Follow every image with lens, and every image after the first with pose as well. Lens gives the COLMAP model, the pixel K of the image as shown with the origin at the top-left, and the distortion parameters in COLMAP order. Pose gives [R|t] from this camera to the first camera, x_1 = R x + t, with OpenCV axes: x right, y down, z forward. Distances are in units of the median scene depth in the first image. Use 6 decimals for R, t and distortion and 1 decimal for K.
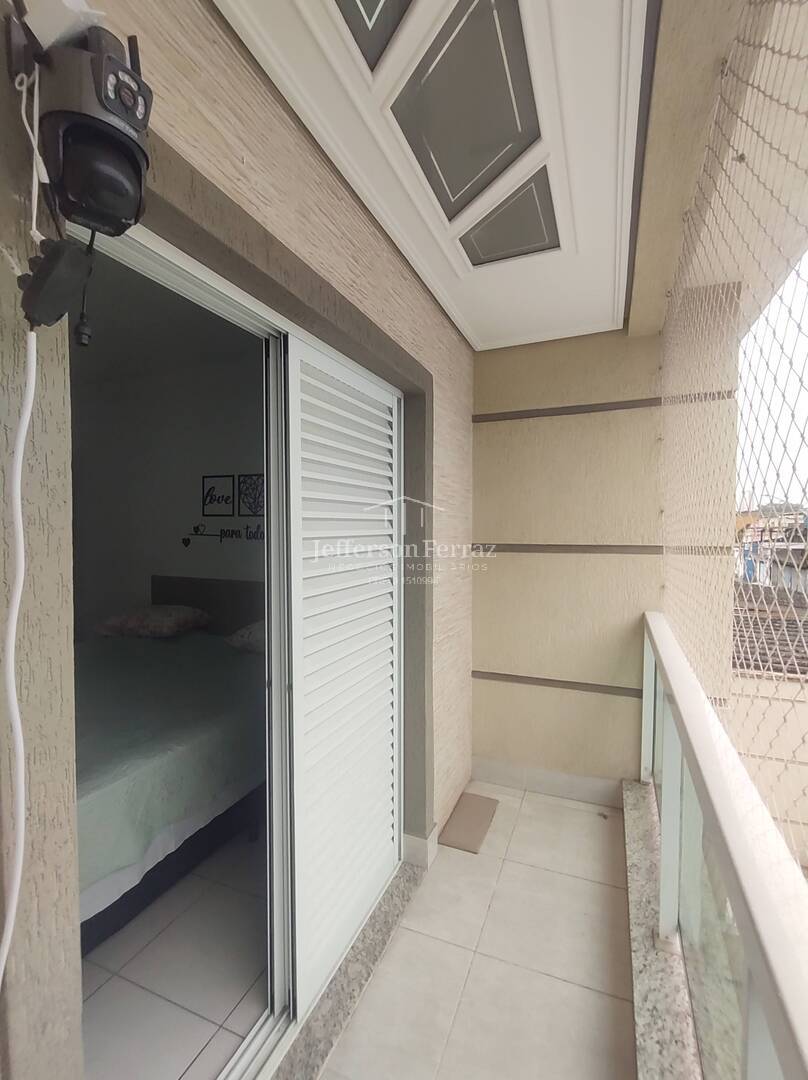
lens RADIAL K [[485.7, 0, 407.0], [0, 485.7, 544.8], [0, 0, 1]] dist [0.002315, 0.000409]
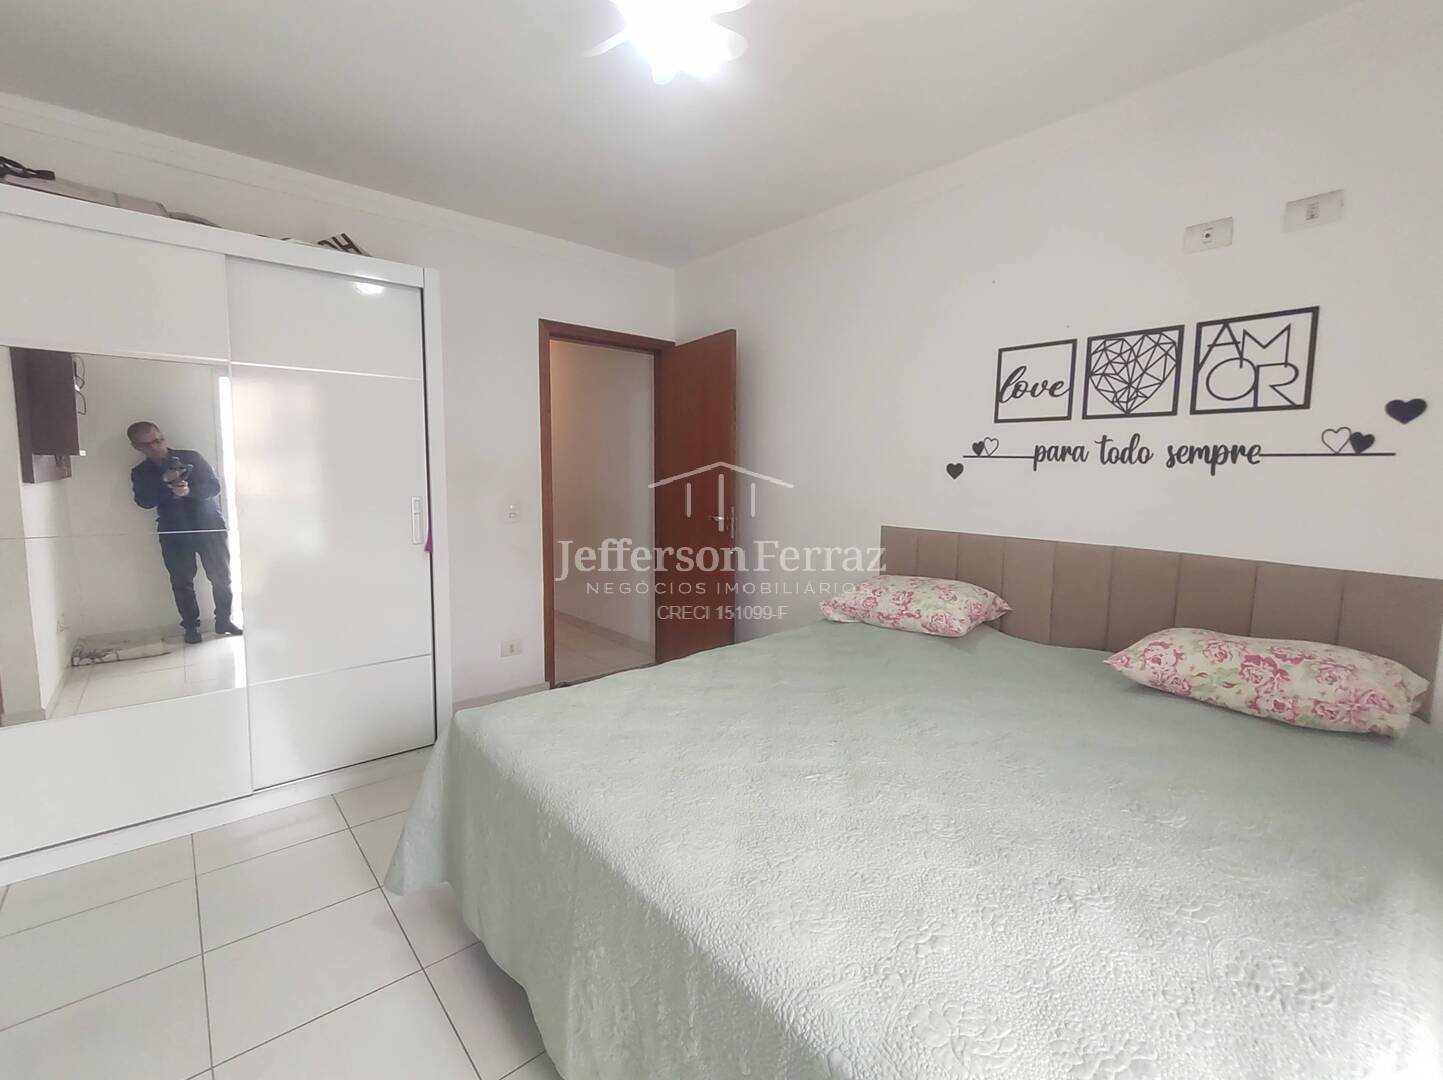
lens RADIAL K [[648.9, 0, 723.4], [0, 648.9, 535.1], [0, 0, 1]] dist [0.002315, 0.000409]
pose [[0.894710, 0.051885, -0.443624, -0.374956], [-0.024195, 0.997402, 0.067856, 0.026824], [0.445992, -0.049978, 0.893640, 0.204492]]
